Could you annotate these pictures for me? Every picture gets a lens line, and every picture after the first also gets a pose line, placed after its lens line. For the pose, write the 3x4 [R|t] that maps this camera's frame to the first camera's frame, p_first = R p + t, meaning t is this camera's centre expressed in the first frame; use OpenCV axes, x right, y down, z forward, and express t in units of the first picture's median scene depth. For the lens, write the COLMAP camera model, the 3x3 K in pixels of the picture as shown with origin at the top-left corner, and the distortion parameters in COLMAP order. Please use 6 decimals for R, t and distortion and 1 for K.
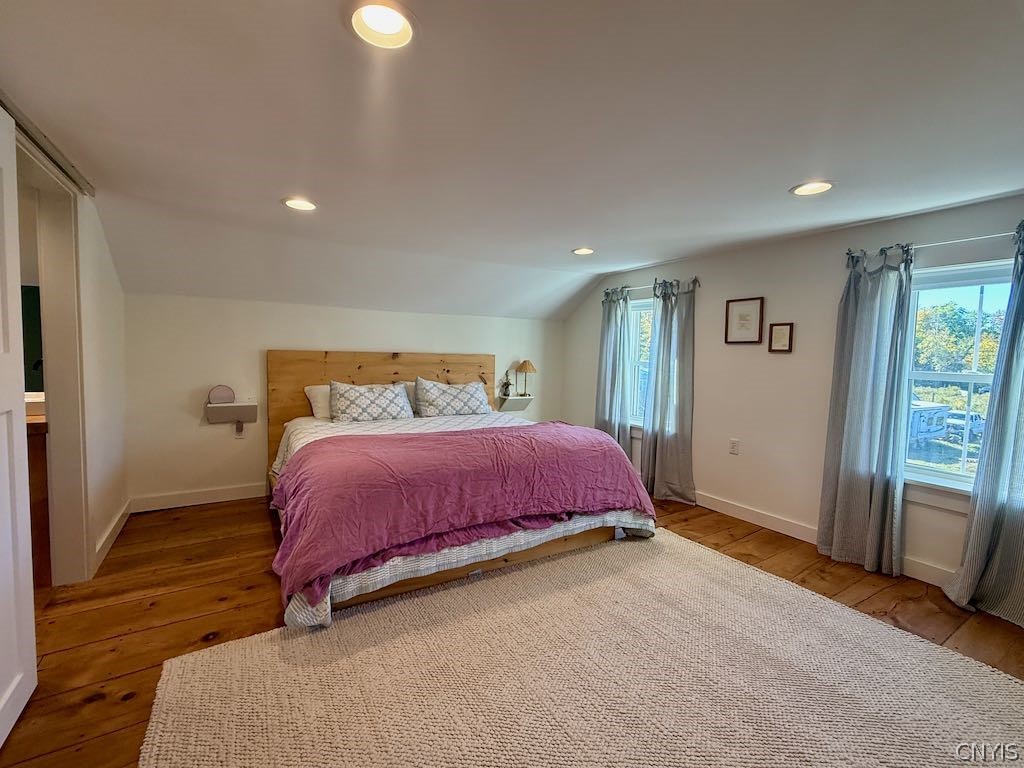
lens RADIAL K [[445.8, 0, 515.0], [0, 445.8, 387.8], [0, 0, 1]] dist [-0.001811, -0.000146]
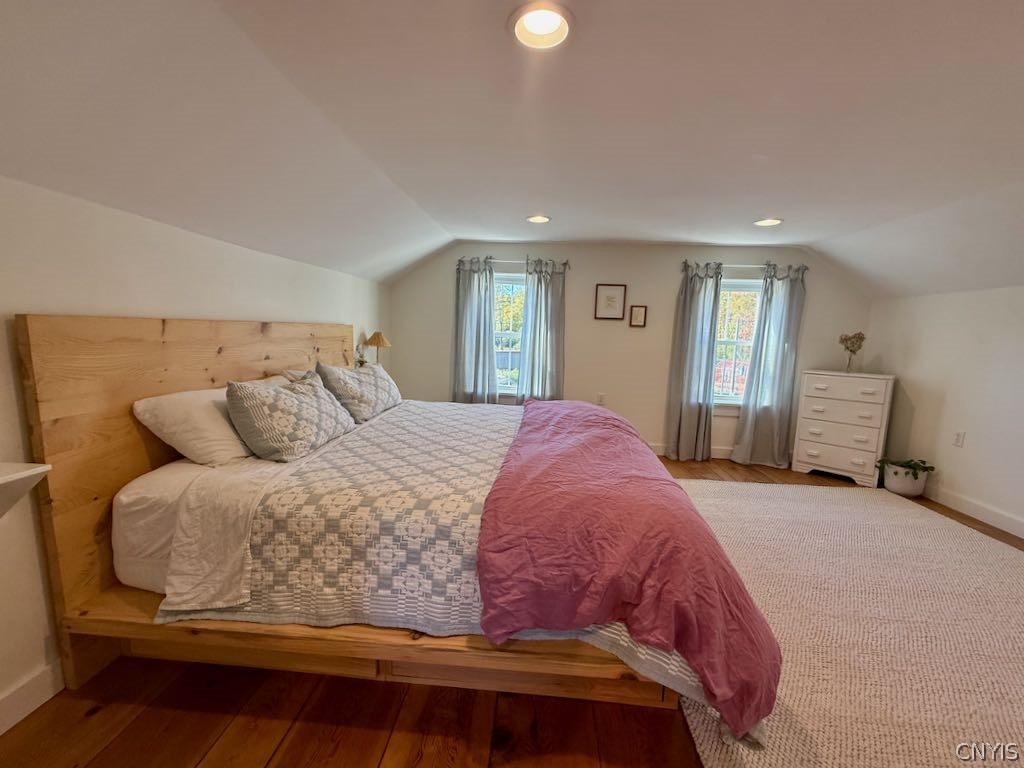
lens RADIAL K [[409.8, 0, 512.2], [0, 409.8, 384.2], [0, 0, 1]] dist [0.000193, -0.000157]
pose [[0.589870, -0.109603, 0.800026, -0.601192], [0.044508, 0.993653, 0.103314, -0.046000], [-0.806271, -0.025334, 0.591004, 0.497871]]
